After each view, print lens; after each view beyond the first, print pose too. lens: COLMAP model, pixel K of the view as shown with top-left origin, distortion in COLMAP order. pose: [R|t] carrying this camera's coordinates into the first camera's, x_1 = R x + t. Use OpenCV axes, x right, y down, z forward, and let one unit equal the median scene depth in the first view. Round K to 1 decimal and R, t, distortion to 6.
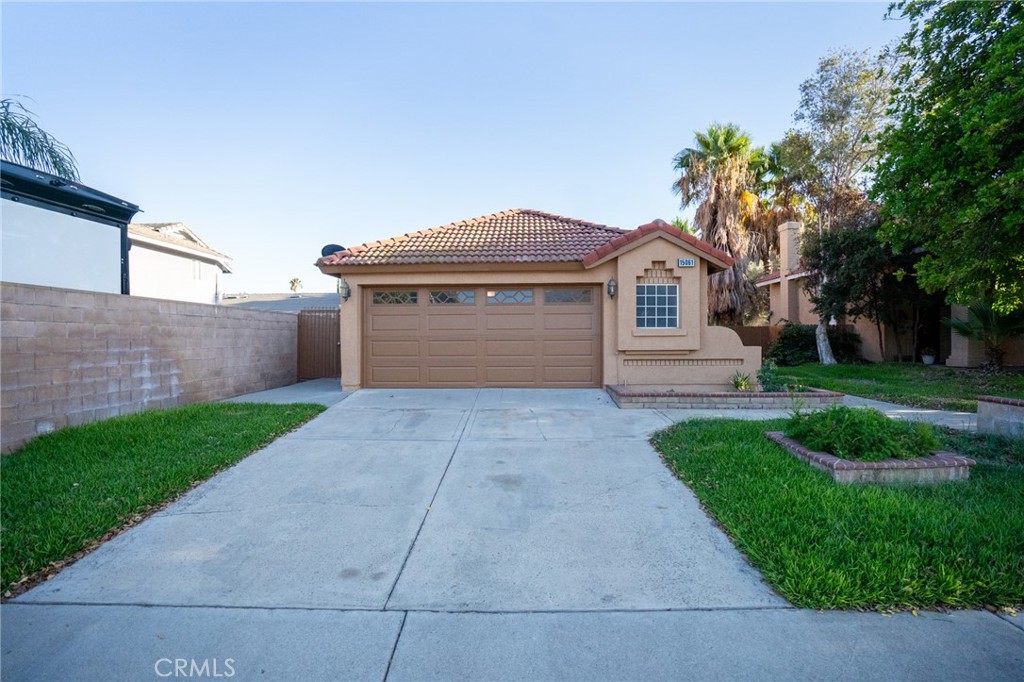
lens RADIAL K [[474.9, 0, 509.5], [0, 474.9, 336.3], [0, 0, 1]] dist [-0.066182, 0.024414]
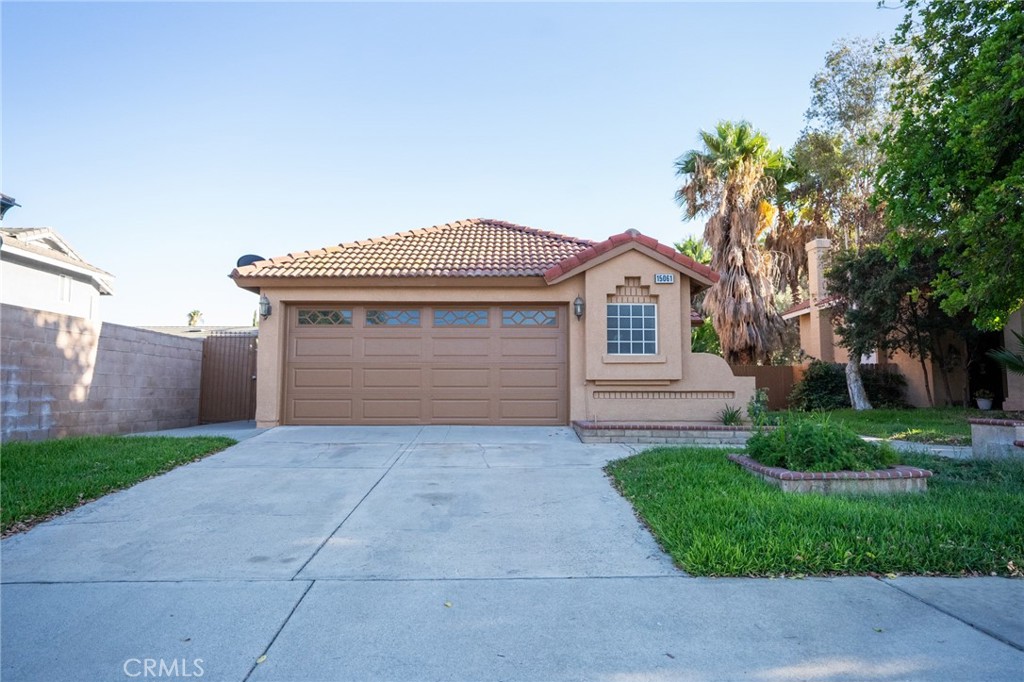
lens RADIAL K [[631.3, 0, 509.3], [0, 631.3, 338.9], [0, 0, 1]] dist [-0.027196, 0.033516]
pose [[0.999208, 0.007942, 0.039004, 0.045816], [-0.004588, 0.996341, -0.085349, 0.054270], [-0.039539, 0.085102, 0.995587, -0.135750]]
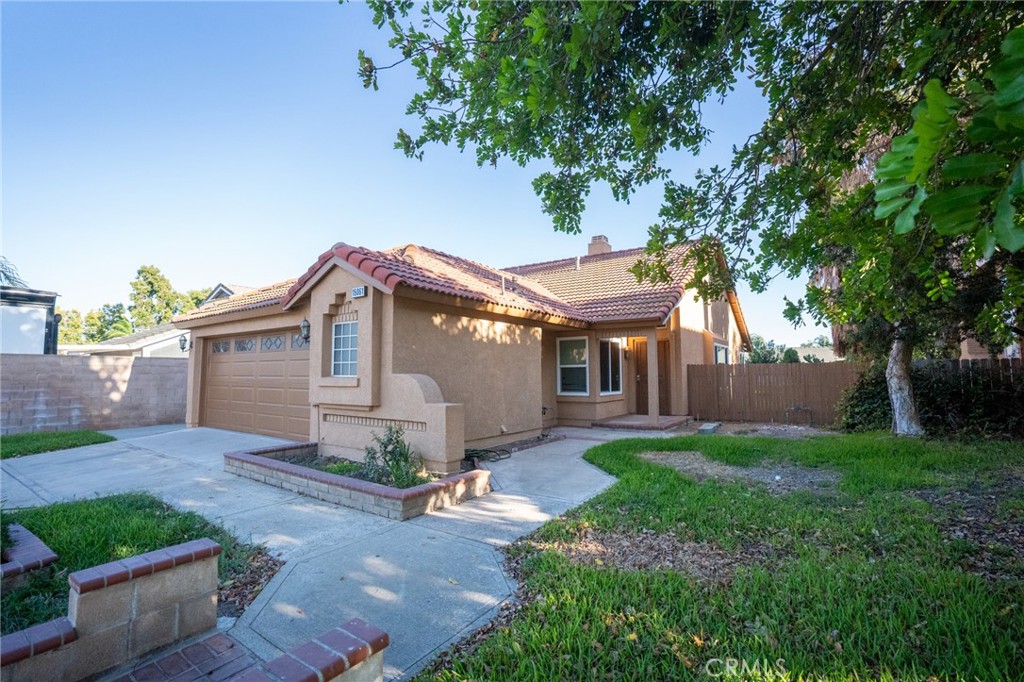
lens RADIAL K [[476.2, 0, 510.5], [0, 476.2, 337.6], [0, 0, 1]] dist [-0.066635, 0.025159]
pose [[0.831576, -0.041065, -0.553891, 1.009937], [0.002582, 0.997538, -0.070081, -0.026750], [0.555405, 0.056848, 0.829634, 0.491968]]
